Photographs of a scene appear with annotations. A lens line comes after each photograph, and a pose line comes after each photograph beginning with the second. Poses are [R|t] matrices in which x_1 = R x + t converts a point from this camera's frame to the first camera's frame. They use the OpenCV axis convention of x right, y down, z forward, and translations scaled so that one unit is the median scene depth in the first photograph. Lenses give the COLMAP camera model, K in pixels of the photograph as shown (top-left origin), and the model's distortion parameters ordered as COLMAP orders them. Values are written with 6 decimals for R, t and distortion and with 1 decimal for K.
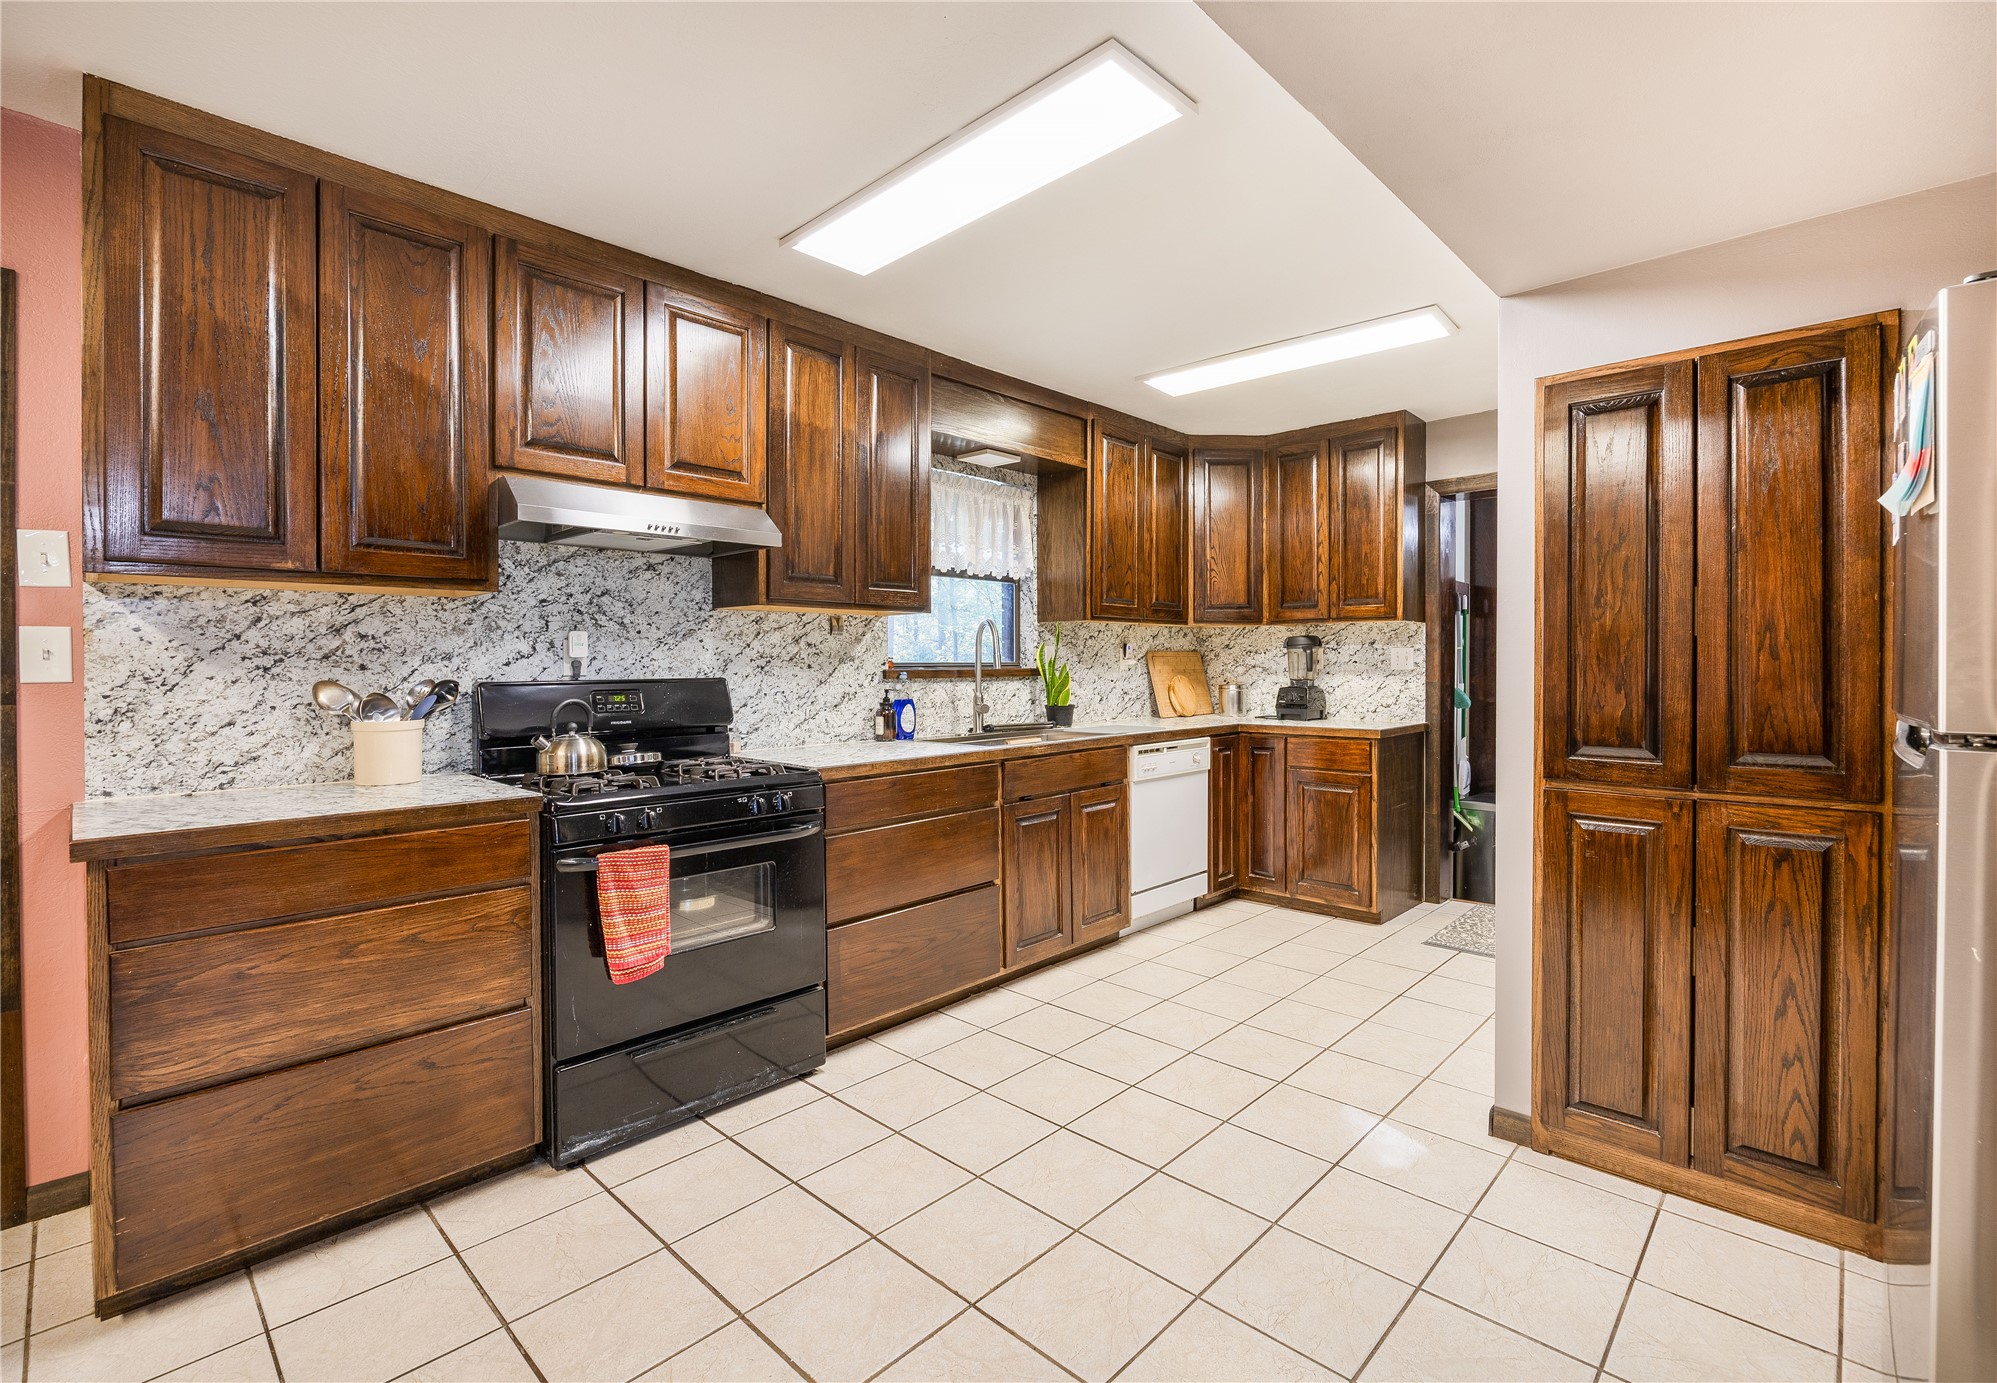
lens RADIAL K [[878.4, 0, 1017.5], [0, 878.4, 676.1], [0, 0, 1]] dist [-0.010256, 0.000728]
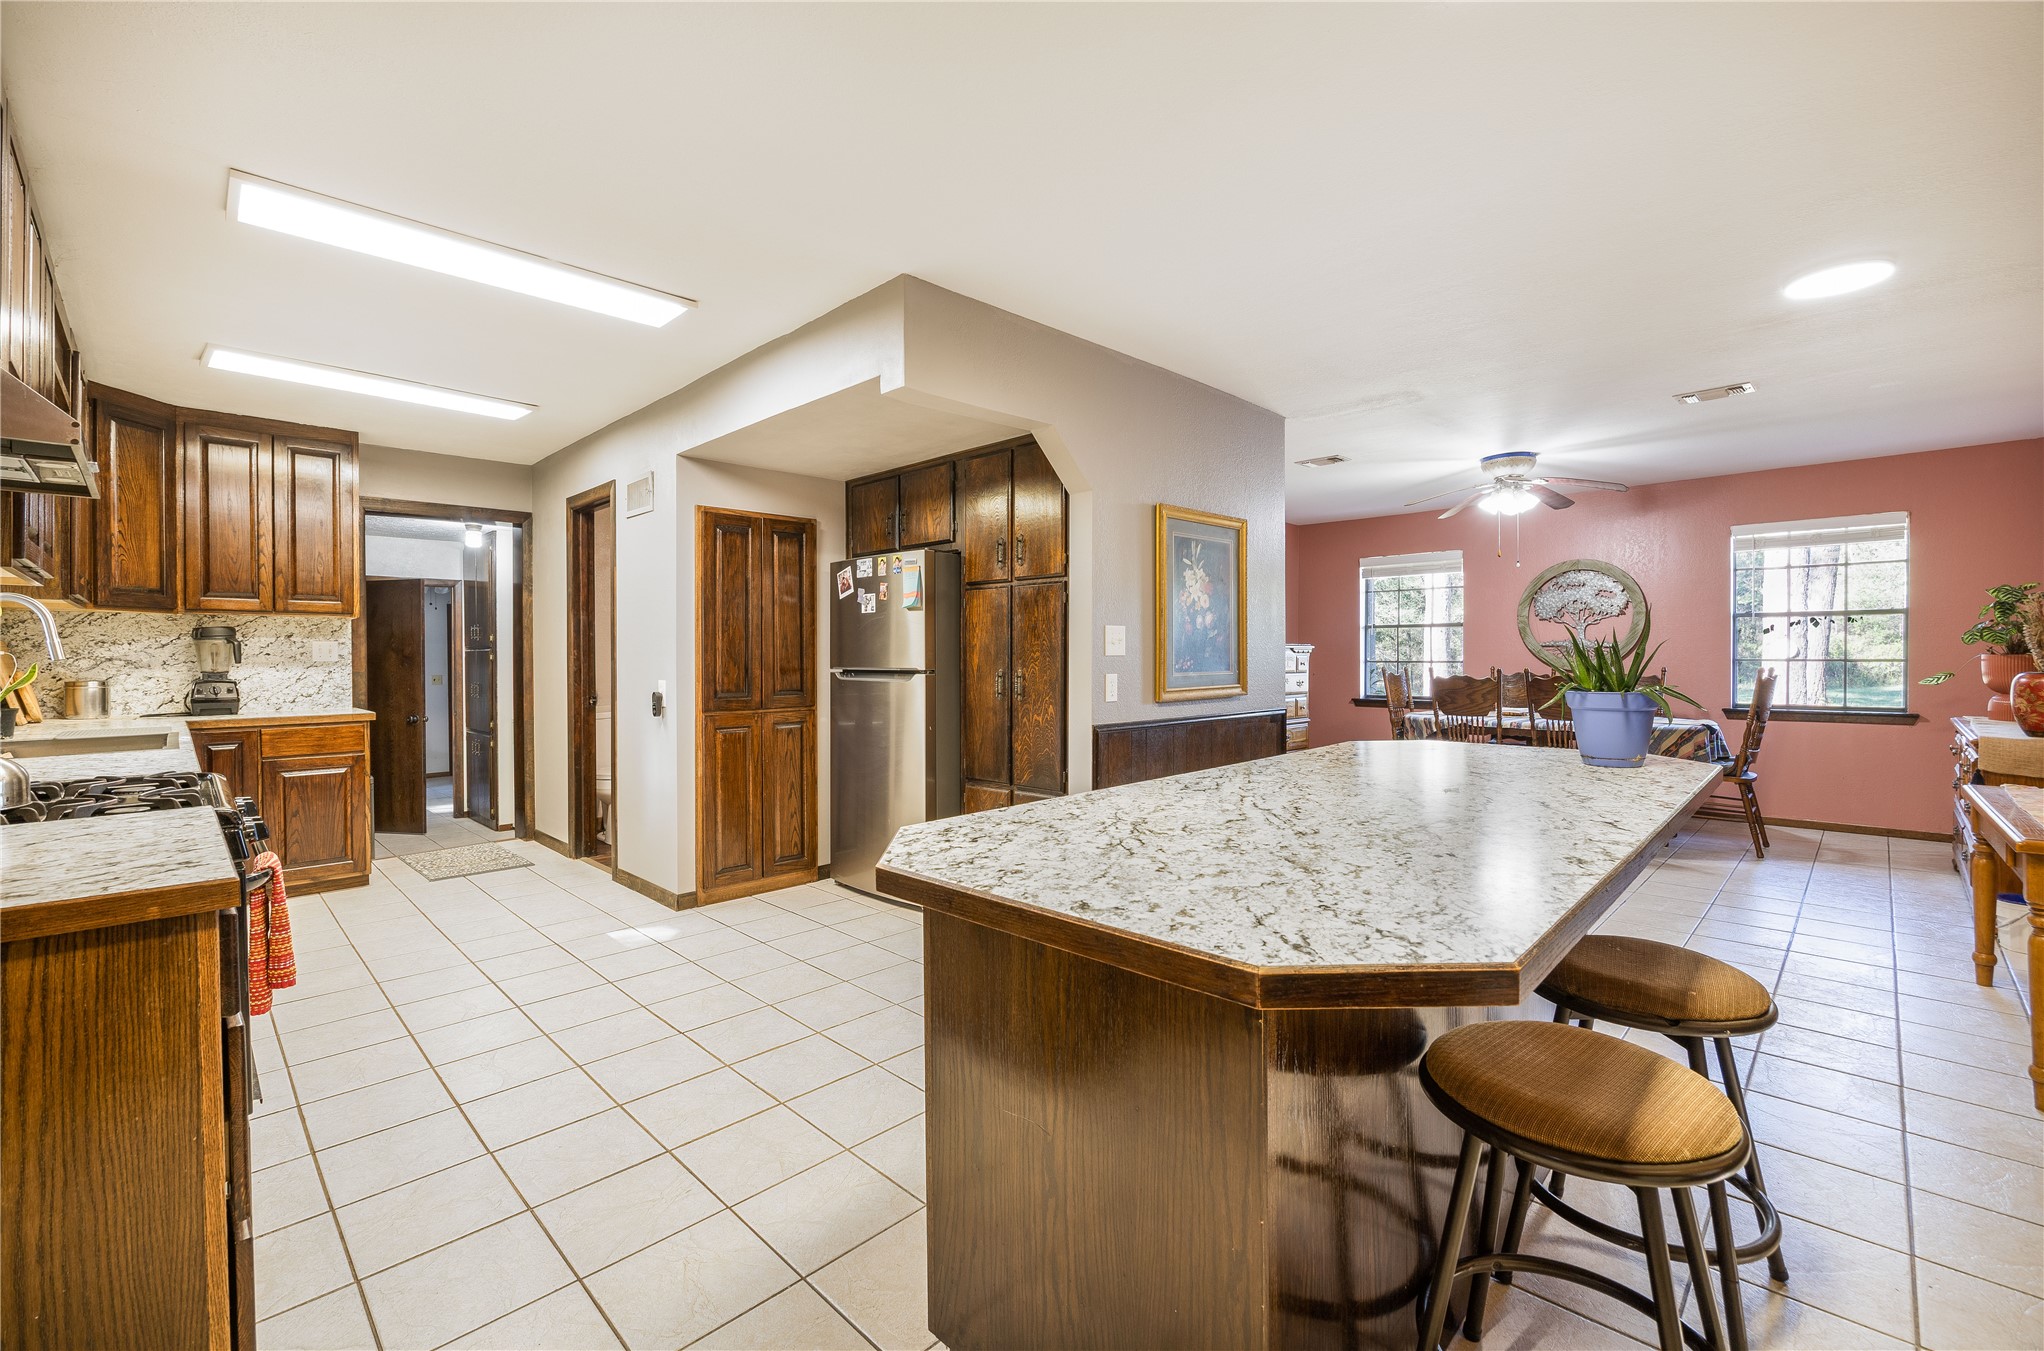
lens RADIAL K [[859.9, 0, 1015.6], [0, 859.9, 664.9], [0, 0, 1]] dist [-0.011674, -0.000018]
pose [[0.047069, -0.007772, 0.998861, -0.702744], [0.017424, 0.999824, 0.006958, 0.005630], [-0.998740, 0.017077, 0.047196, 0.115255]]
